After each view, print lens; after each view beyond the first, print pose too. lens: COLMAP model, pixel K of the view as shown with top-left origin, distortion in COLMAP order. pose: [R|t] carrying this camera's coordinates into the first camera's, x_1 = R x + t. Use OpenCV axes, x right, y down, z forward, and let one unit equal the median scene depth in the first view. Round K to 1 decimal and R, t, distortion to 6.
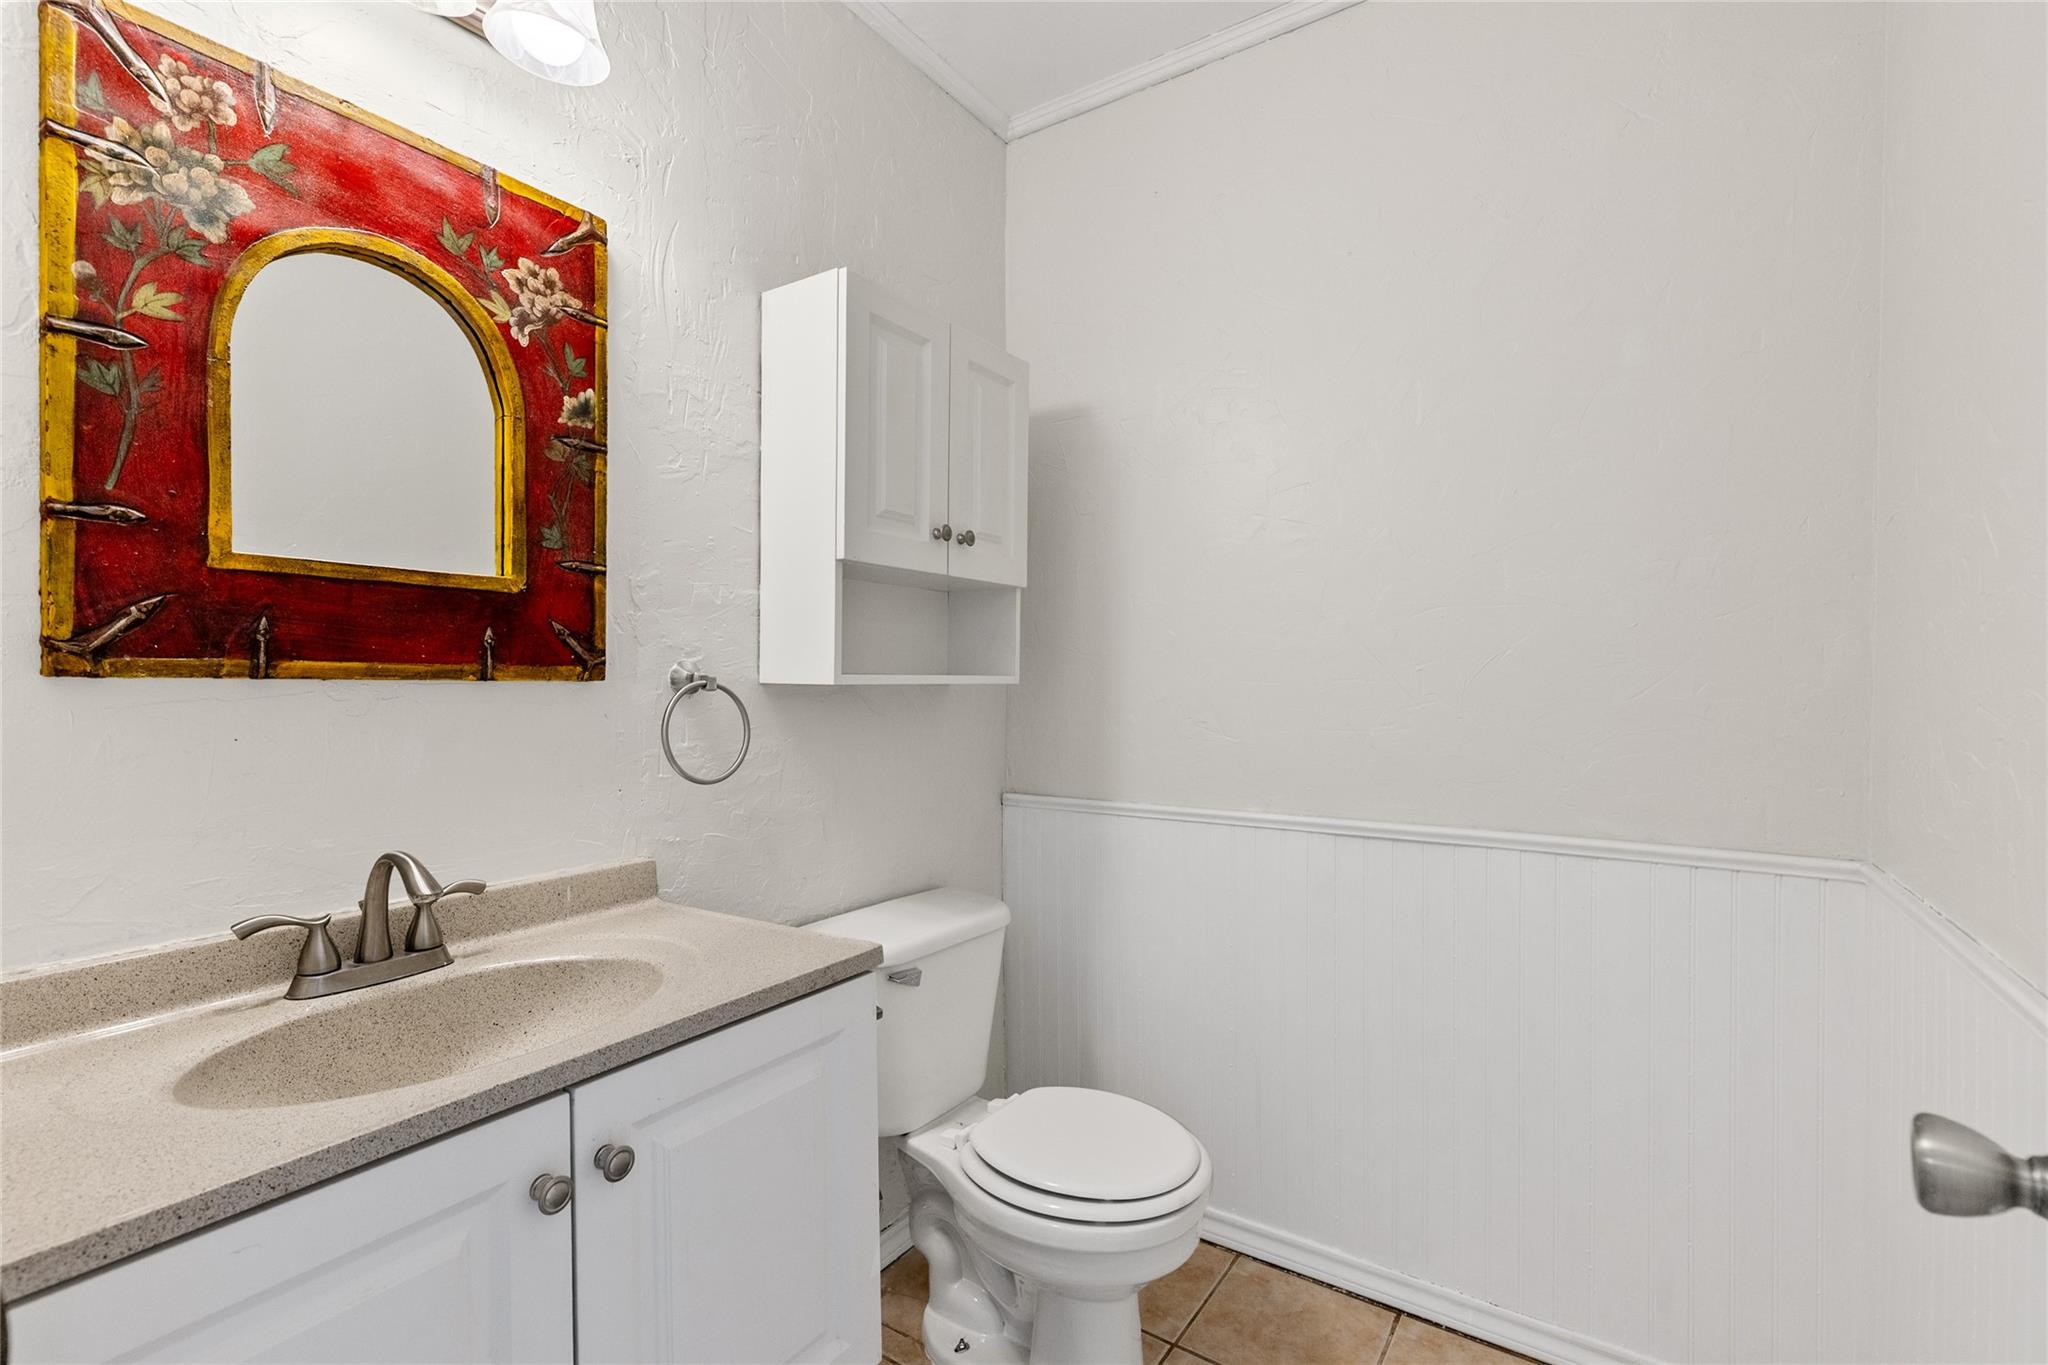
lens RADIAL K [[922.1, 0, 1019.6], [0, 922.1, 663.4], [0, 0, 1]] dist [0.005894, -0.000621]
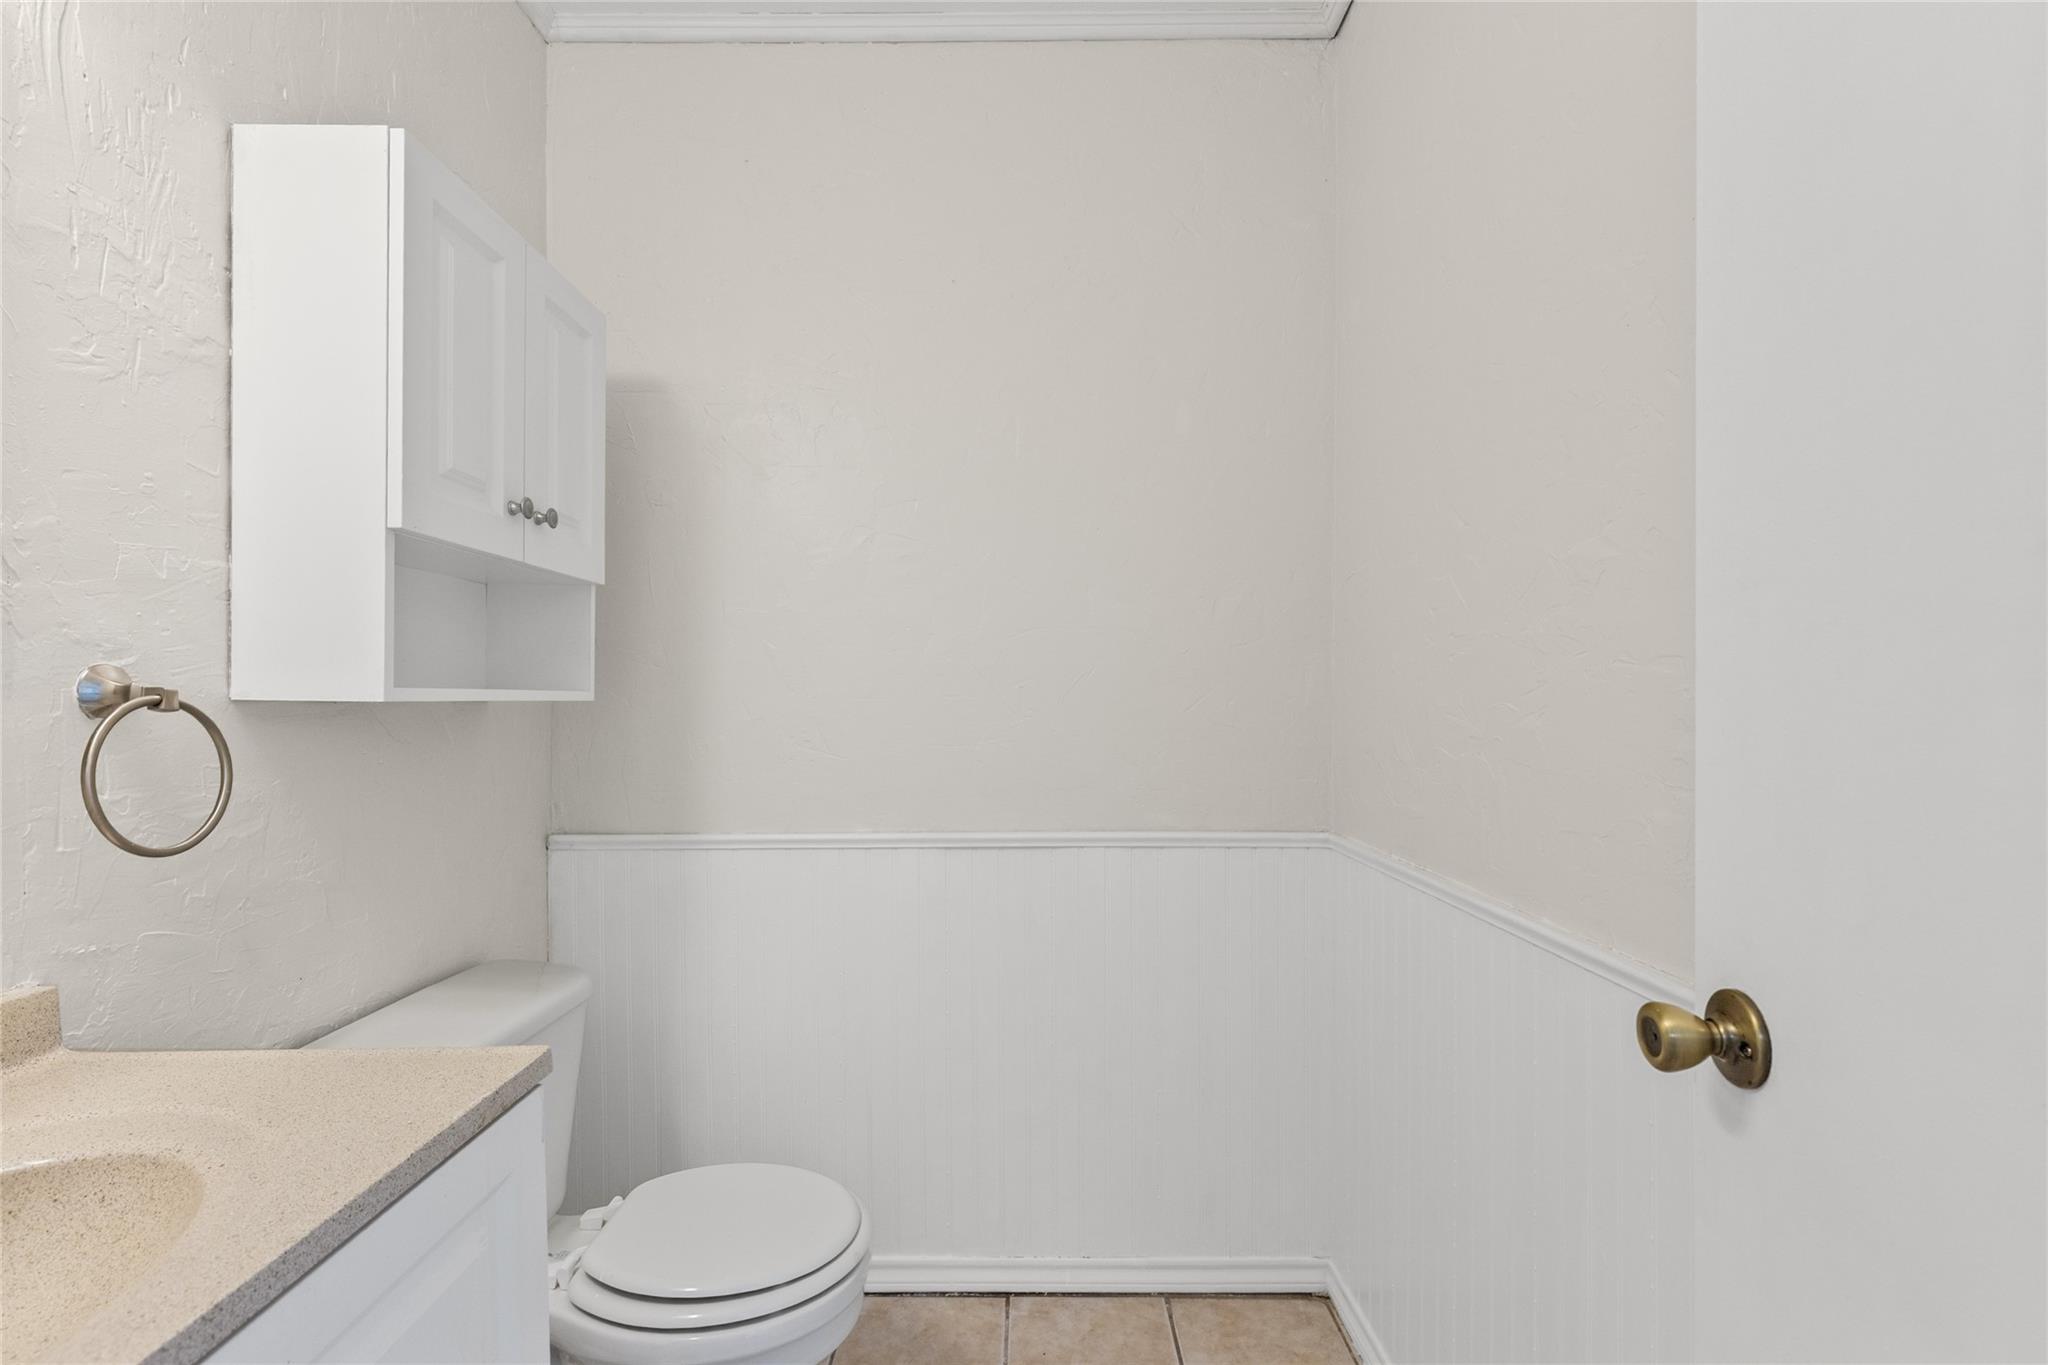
lens RADIAL K [[937.2, 0, 1020.9], [0, 937.2, 680.5], [0, 0, 1]] dist [0.001645, 0.000052]
pose [[0.830183, 0.010251, 0.557397, -0.183479], [-0.009942, 0.999944, -0.003583, 0.004050], [-0.557403, -0.002567, 0.830238, 0.107018]]
